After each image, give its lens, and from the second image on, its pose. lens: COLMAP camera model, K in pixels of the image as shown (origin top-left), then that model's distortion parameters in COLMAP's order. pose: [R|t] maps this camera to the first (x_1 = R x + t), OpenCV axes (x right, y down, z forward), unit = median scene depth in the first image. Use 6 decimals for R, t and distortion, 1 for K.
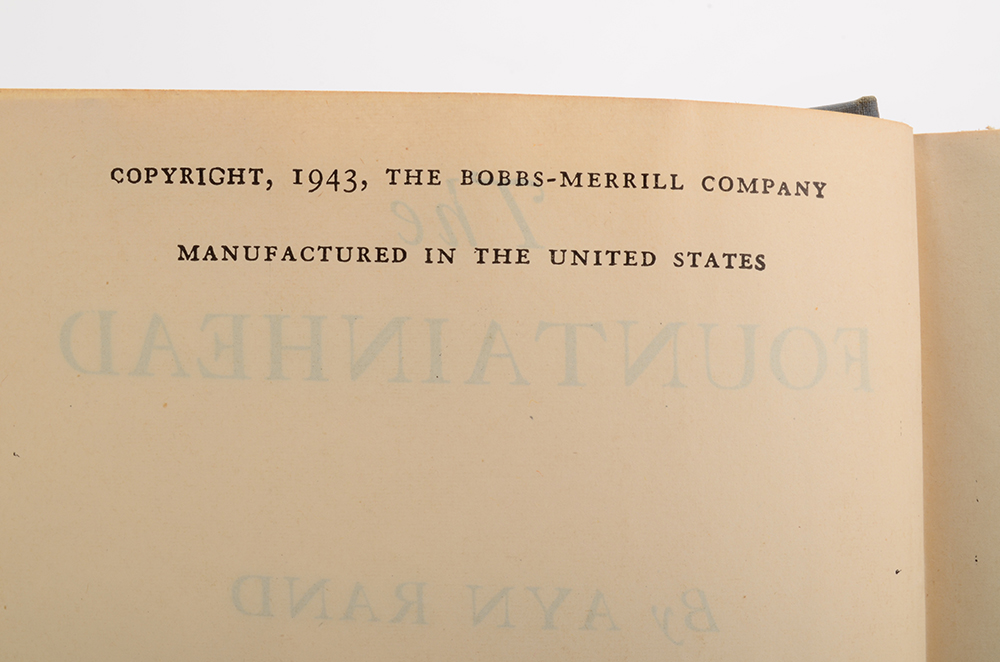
lens RADIAL K [[2356.2, 0, 500.2], [0, 2356.2, 331.4], [0, 0, 1]] dist [0.062933, 0.000000]
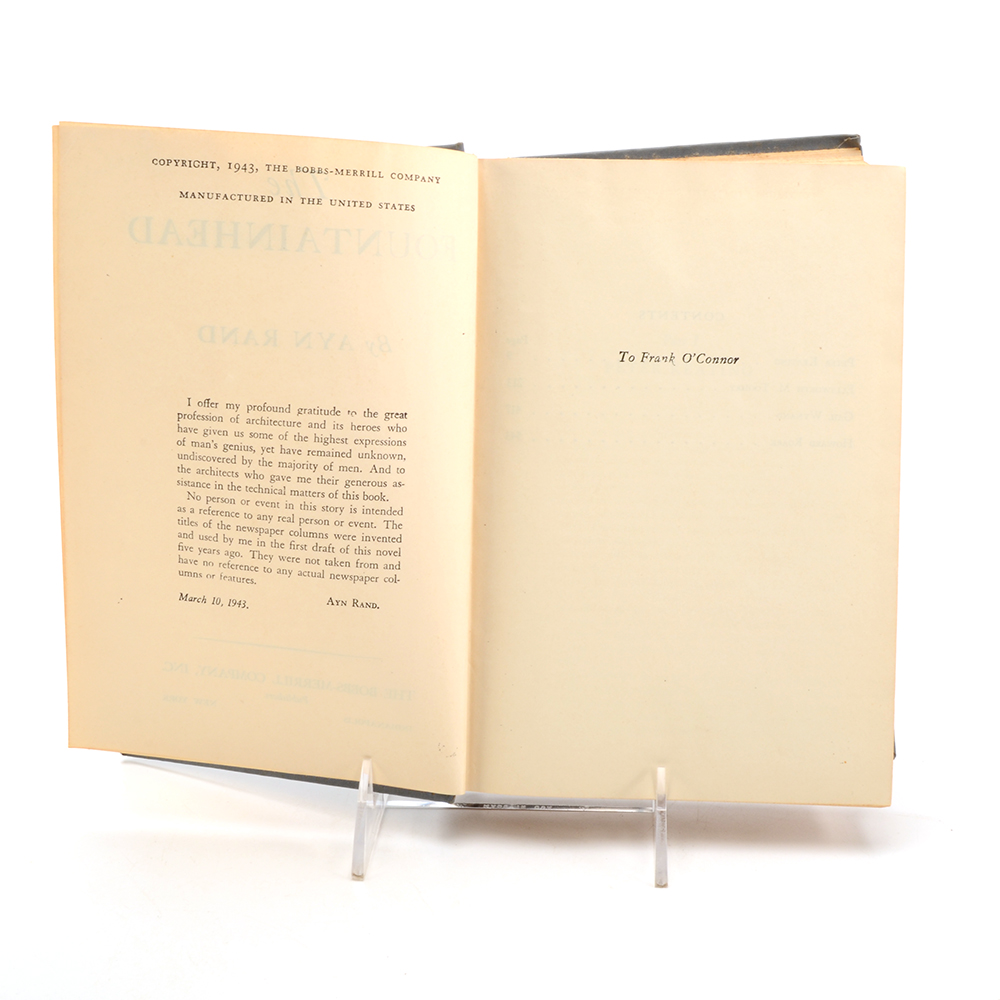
lens RADIAL K [[1949.5, 0, 501.5], [0, 1949.5, 499.0], [0, 0, 1]] dist [0.017571, 0.000000]
pose [[0.991458, 0.022184, 0.128526, -0.058097], [-0.036509, 0.993240, 0.110192, 0.046971], [-0.125213, -0.113943, 0.985565, -1.117578]]
